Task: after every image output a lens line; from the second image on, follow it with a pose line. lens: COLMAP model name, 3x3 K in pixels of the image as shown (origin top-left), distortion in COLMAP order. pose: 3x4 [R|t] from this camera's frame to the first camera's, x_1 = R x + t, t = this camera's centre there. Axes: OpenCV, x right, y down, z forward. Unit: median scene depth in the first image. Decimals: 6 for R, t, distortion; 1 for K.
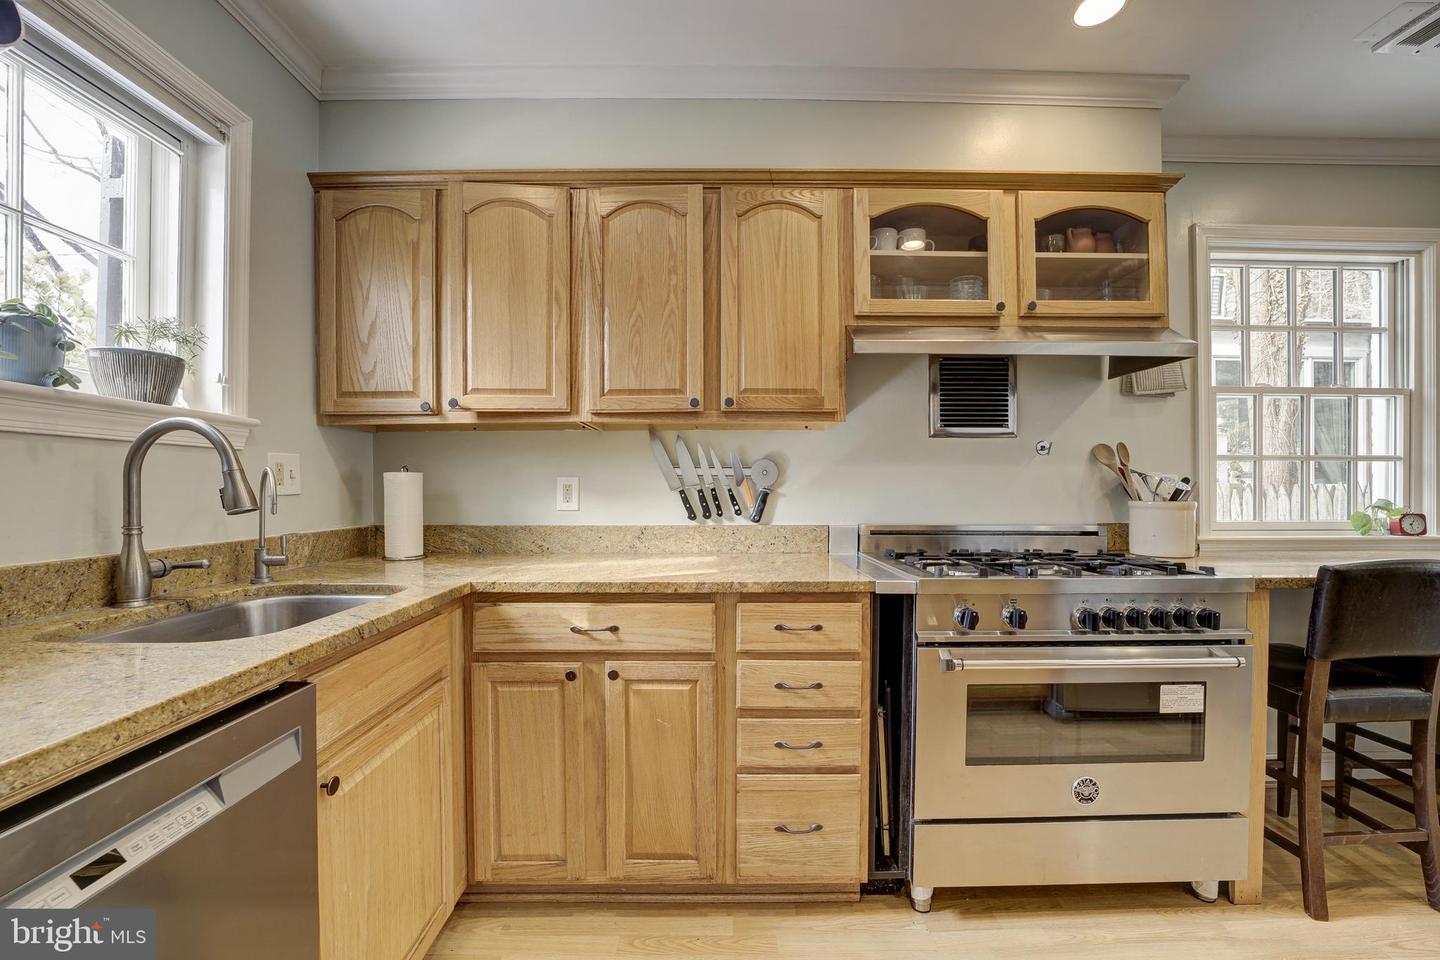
lens RADIAL K [[563.1, 0, 725.9], [0, 563.1, 485.2], [0, 0, 1]] dist [-0.036448, 0.008003]
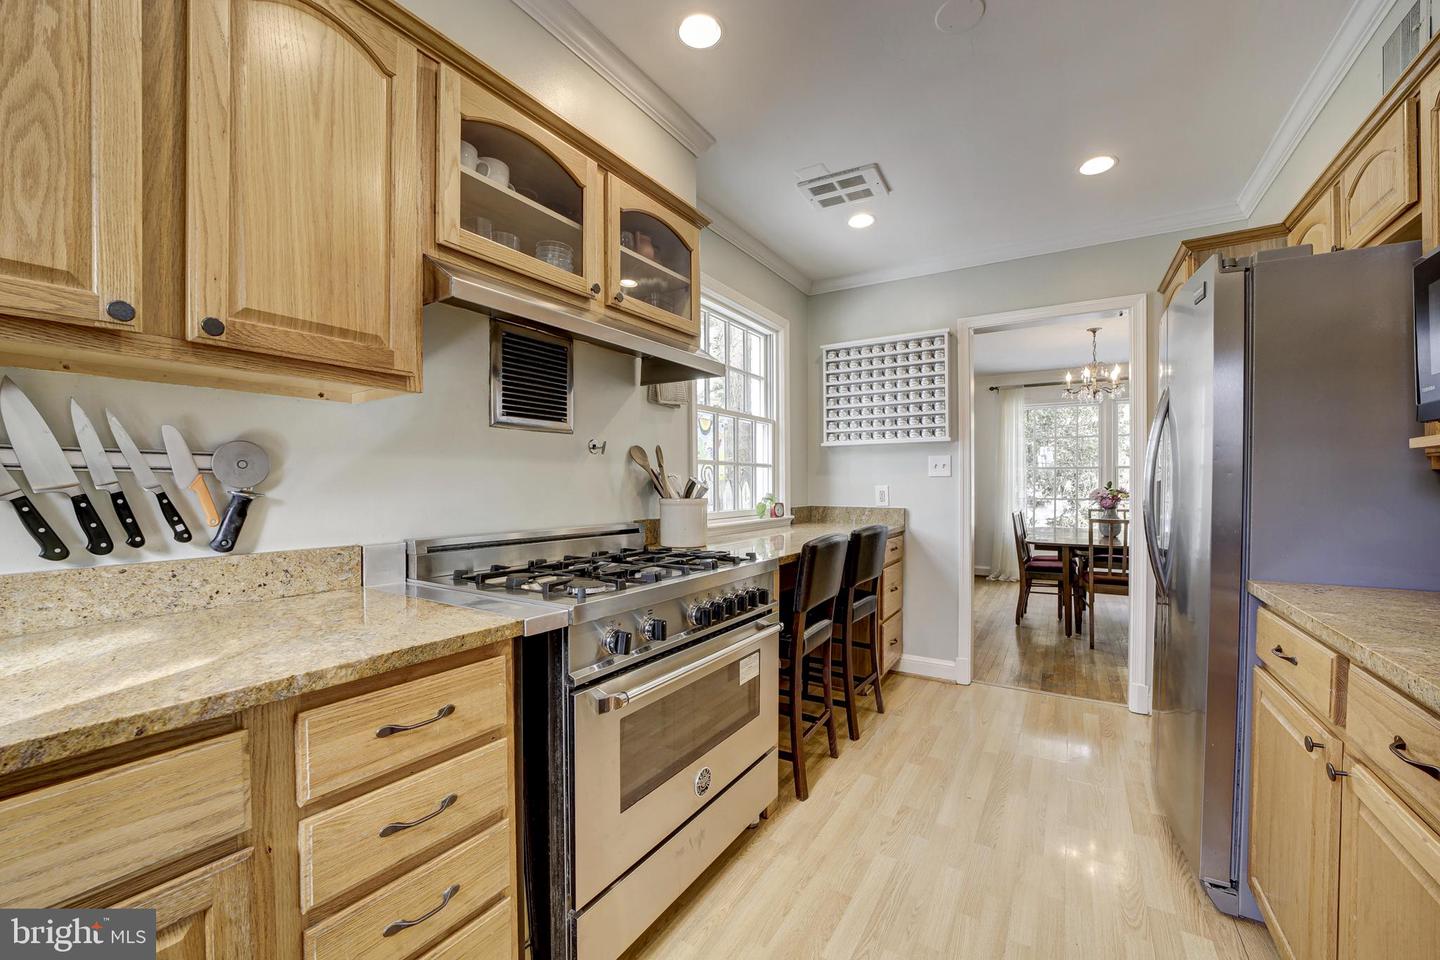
lens RADIAL K [[563.1, 0, 725.9], [0, 563.1, 485.2], [0, 0, 1]] dist [-0.036448, 0.008003]
pose [[0.539770, -0.003220, 0.841806, -0.160464], [-0.001005, 0.999990, 0.004470, -0.004279], [-0.841812, -0.003259, 0.539761, 0.322513]]
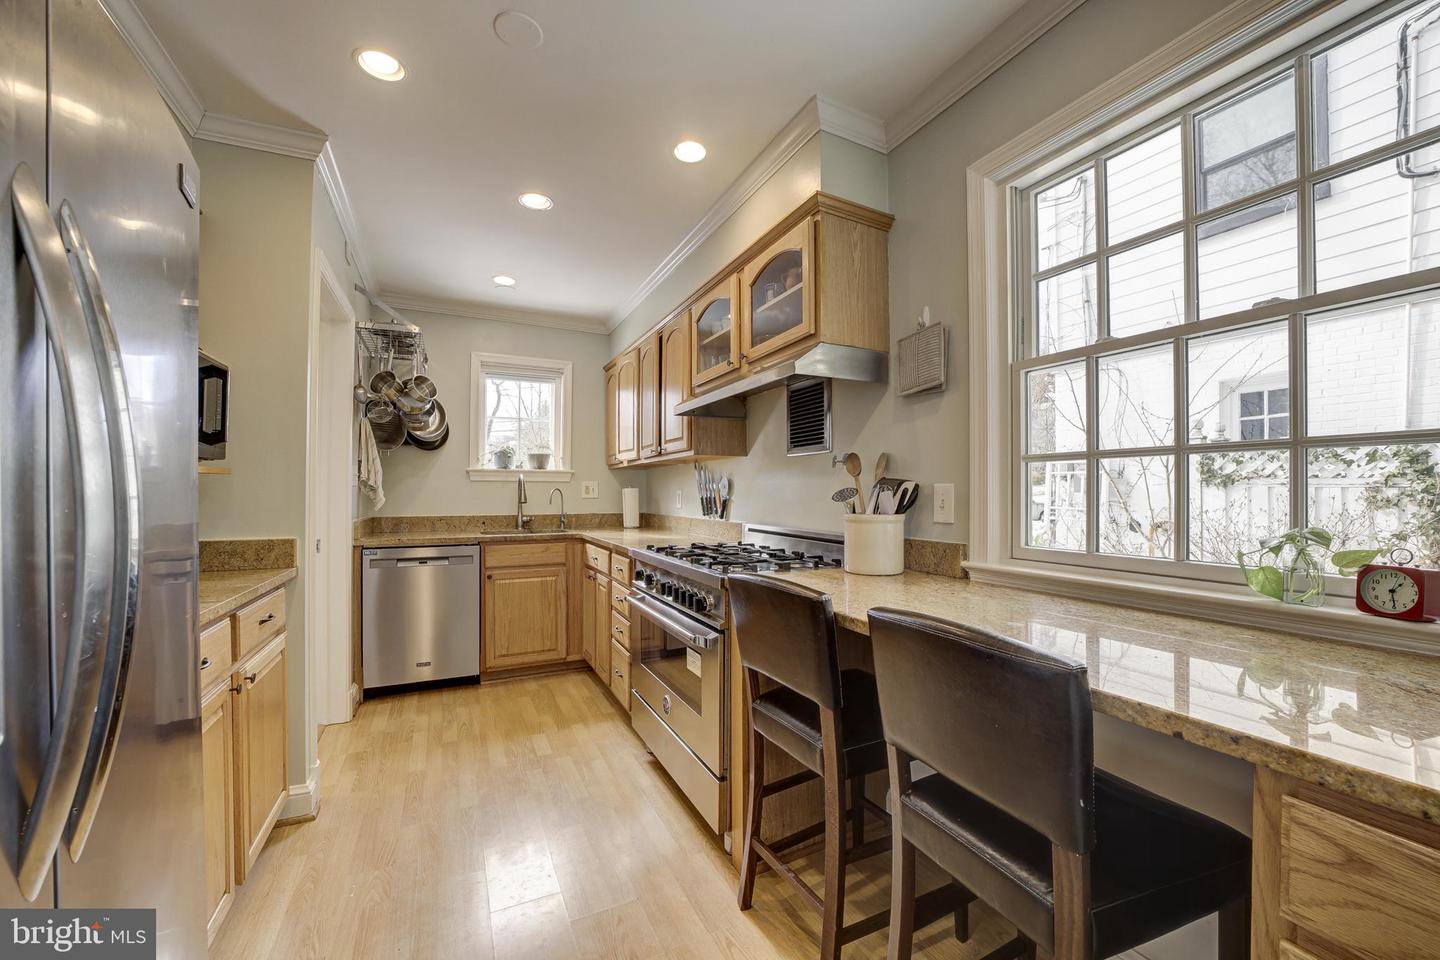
lens RADIAL K [[563.1, 0, 725.9], [0, 563.1, 485.2], [0, 0, 1]] dist [-0.036448, 0.008003]
pose [[0.439484, -0.012267, -0.898167, 1.678505], [0.001297, 0.999914, -0.013022, -0.007748], [0.898250, 0.004558, 0.439462, 0.385031]]
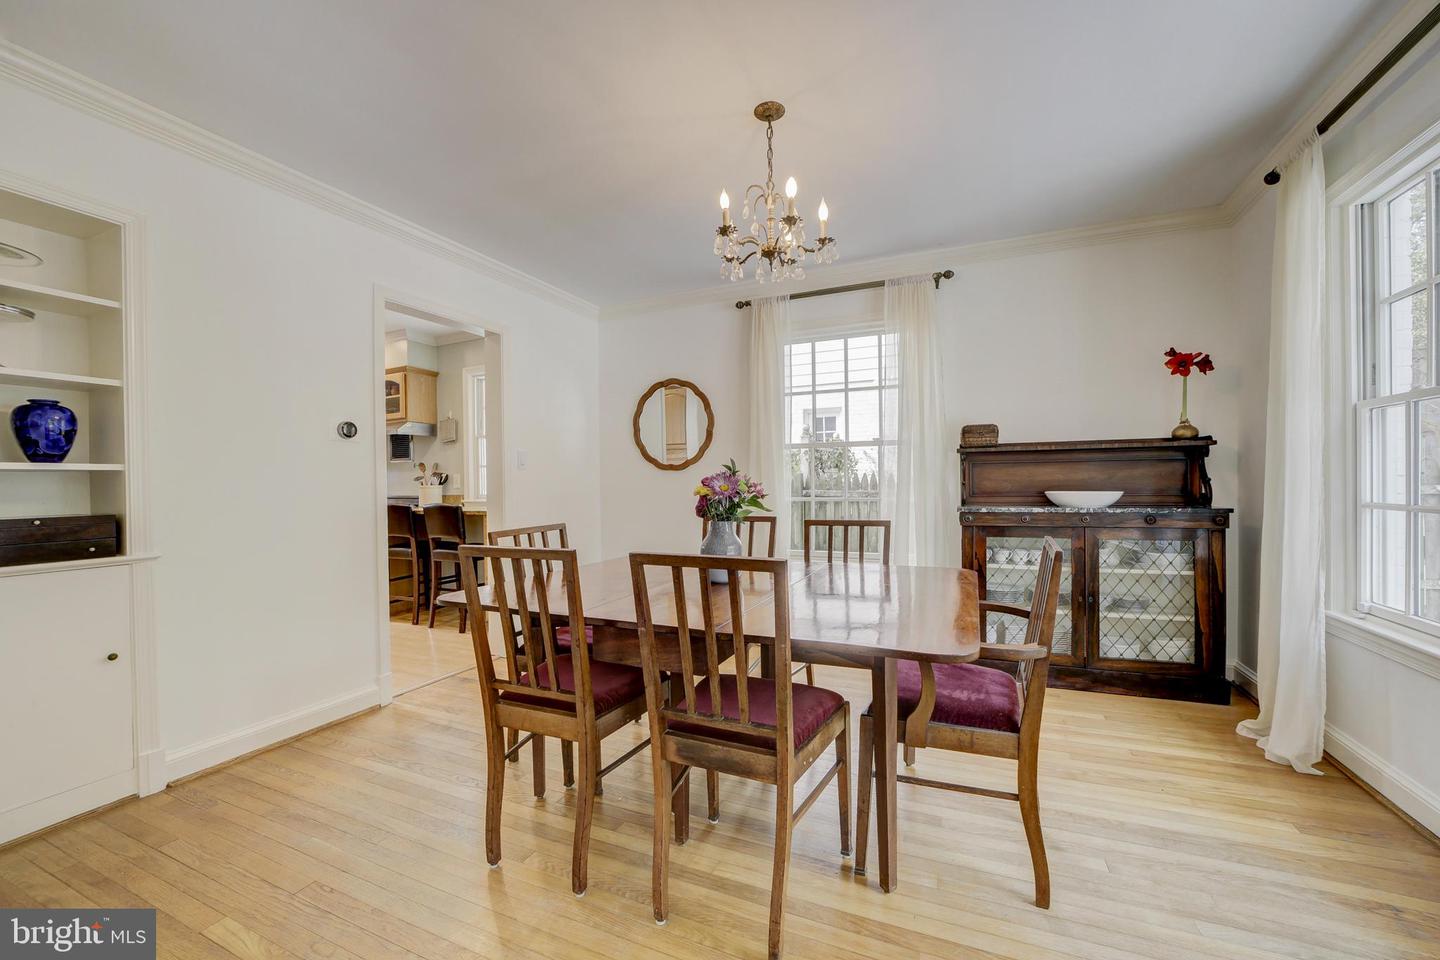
lens RADIAL K [[563.1, 0, 725.9], [0, 563.1, 485.2], [0, 0, 1]] dist [-0.036448, 0.008003]
pose [[0.912073, -0.006445, -0.409977, 3.669926], [0.013697, 0.999797, 0.014754, 0.010688], [0.409798, -0.019072, 0.911977, -1.083451]]
